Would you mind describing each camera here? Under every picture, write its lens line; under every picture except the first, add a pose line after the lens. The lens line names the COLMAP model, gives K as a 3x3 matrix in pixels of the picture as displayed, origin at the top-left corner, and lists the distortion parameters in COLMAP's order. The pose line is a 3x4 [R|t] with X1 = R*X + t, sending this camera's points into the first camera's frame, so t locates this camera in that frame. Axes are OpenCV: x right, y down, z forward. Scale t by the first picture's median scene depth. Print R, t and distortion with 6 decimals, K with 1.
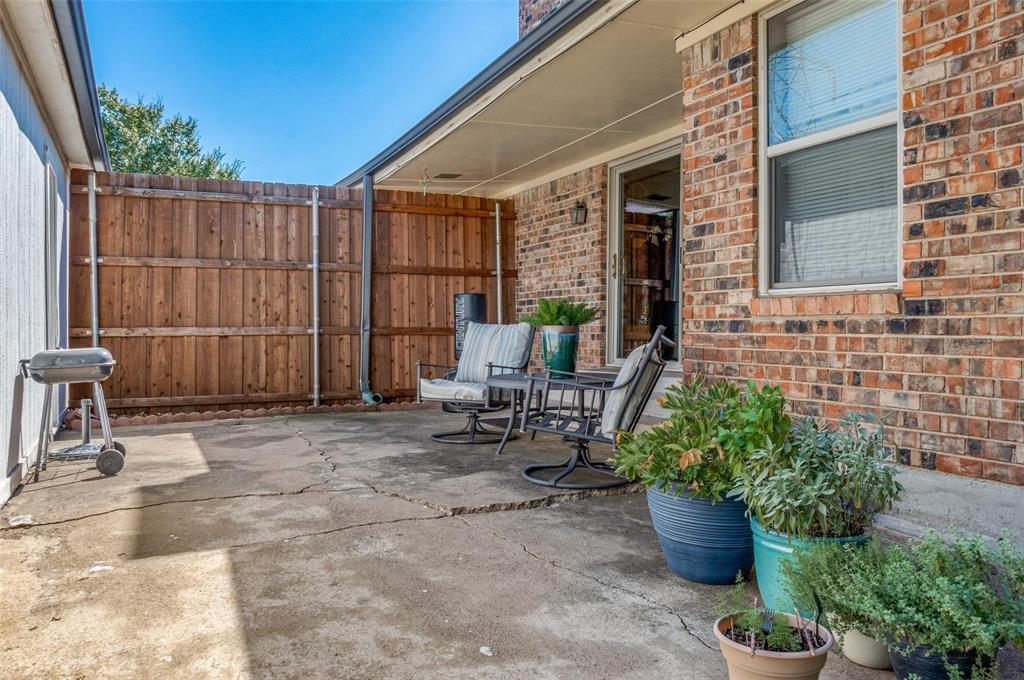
lens RADIAL K [[794.4, 0, 511.7], [0, 794.4, 331.9], [0, 0, 1]] dist [-0.010192, -0.004801]
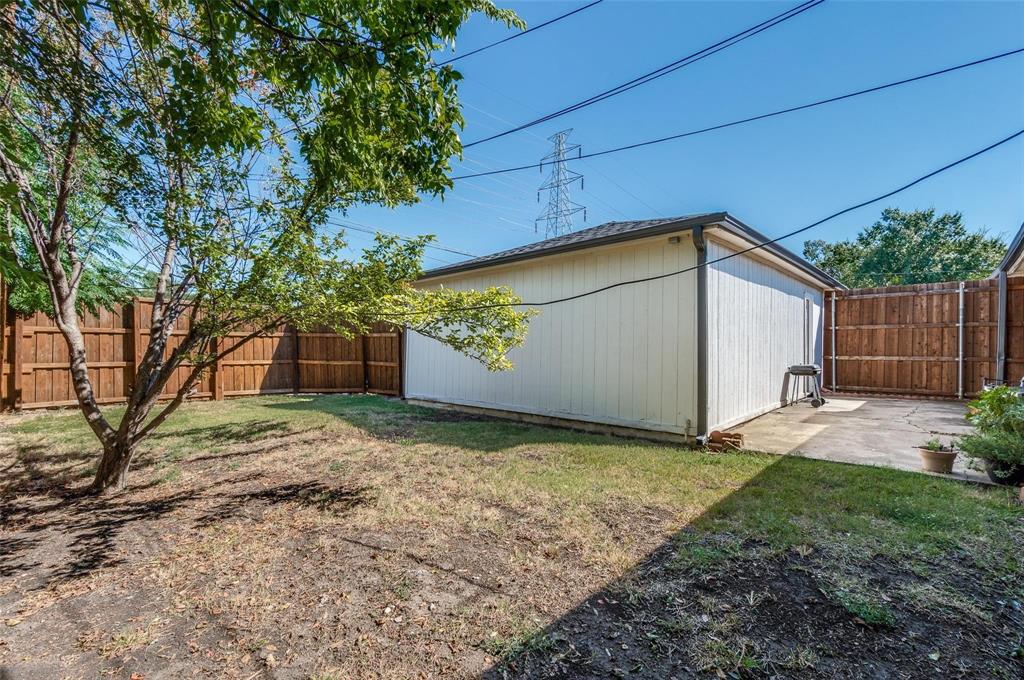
lens RADIAL K [[461.3, 0, 511.5], [0, 461.3, 343.9], [0, 0, 1]] dist [-0.001822, 0.000121]
pose [[0.366954, -0.003345, -0.930233, 0.386155], [-0.011956, 0.999894, -0.008312, -0.016534], [0.930162, 0.014172, 0.366875, -0.396963]]
